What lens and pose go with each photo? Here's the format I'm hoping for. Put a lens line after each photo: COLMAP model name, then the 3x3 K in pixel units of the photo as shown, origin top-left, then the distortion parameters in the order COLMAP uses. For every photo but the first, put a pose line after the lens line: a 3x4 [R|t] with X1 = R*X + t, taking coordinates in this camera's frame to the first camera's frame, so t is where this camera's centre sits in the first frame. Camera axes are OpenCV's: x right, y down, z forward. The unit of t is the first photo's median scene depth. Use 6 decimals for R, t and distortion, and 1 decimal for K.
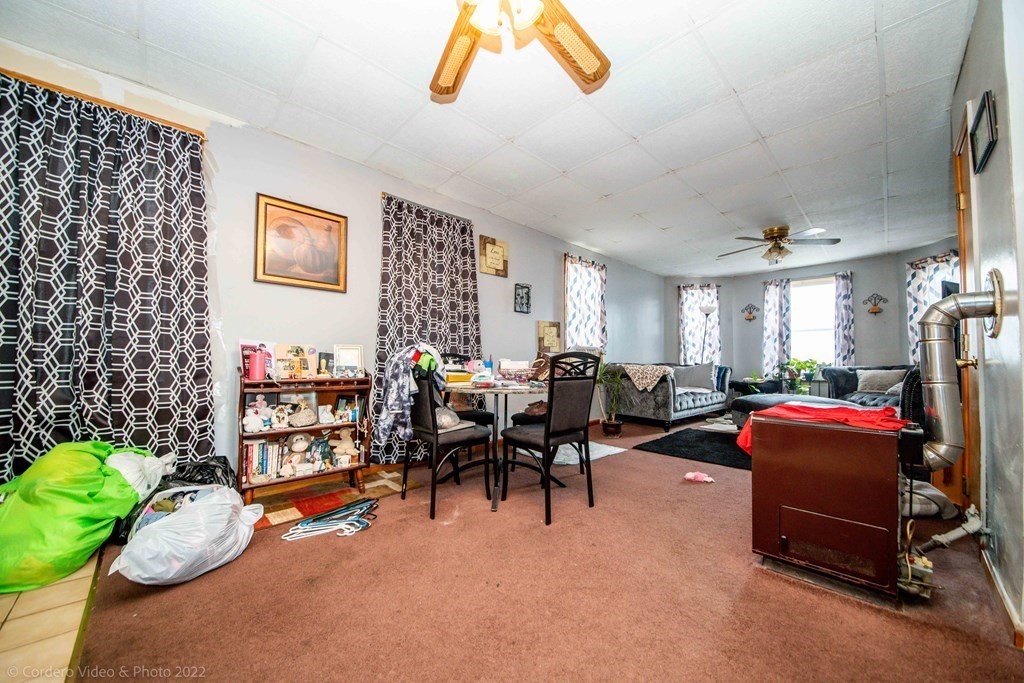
lens RADIAL K [[377.9, 0, 503.3], [0, 377.9, 351.7], [0, 0, 1]] dist [-0.000967, -0.012361]
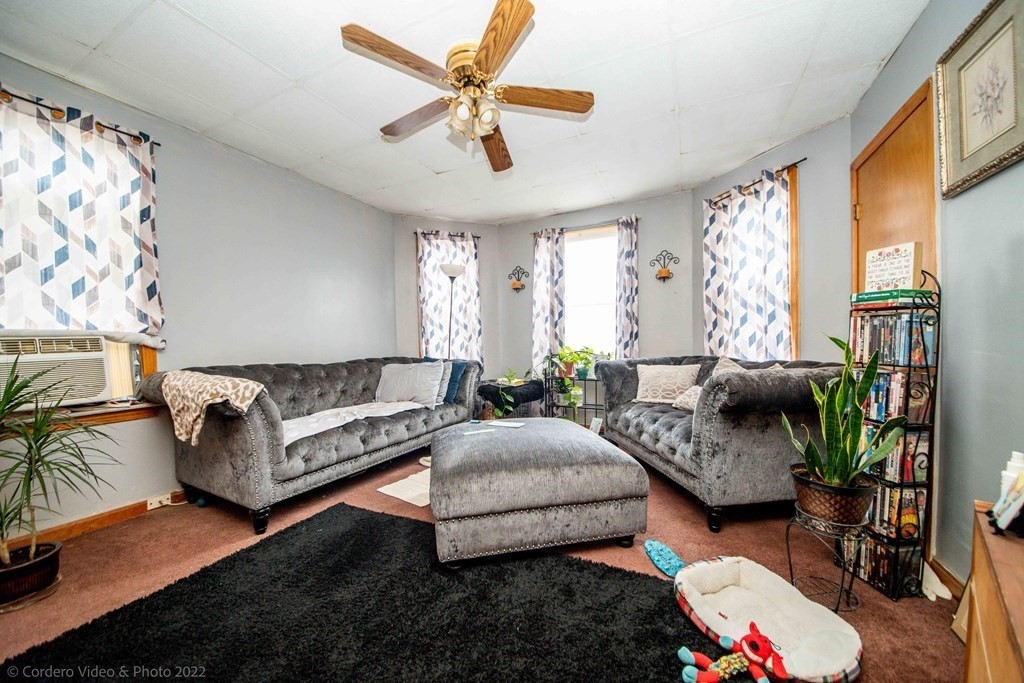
lens RADIAL K [[369.1, 0, 511.9], [0, 369.1, 353.2], [0, 0, 1]] dist [0.024097, -0.018497]
pose [[0.931912, -0.027519, 0.361640, 0.461433], [0.009174, 0.998587, 0.052349, -0.005614], [-0.362569, -0.045467, 0.930847, 0.436184]]
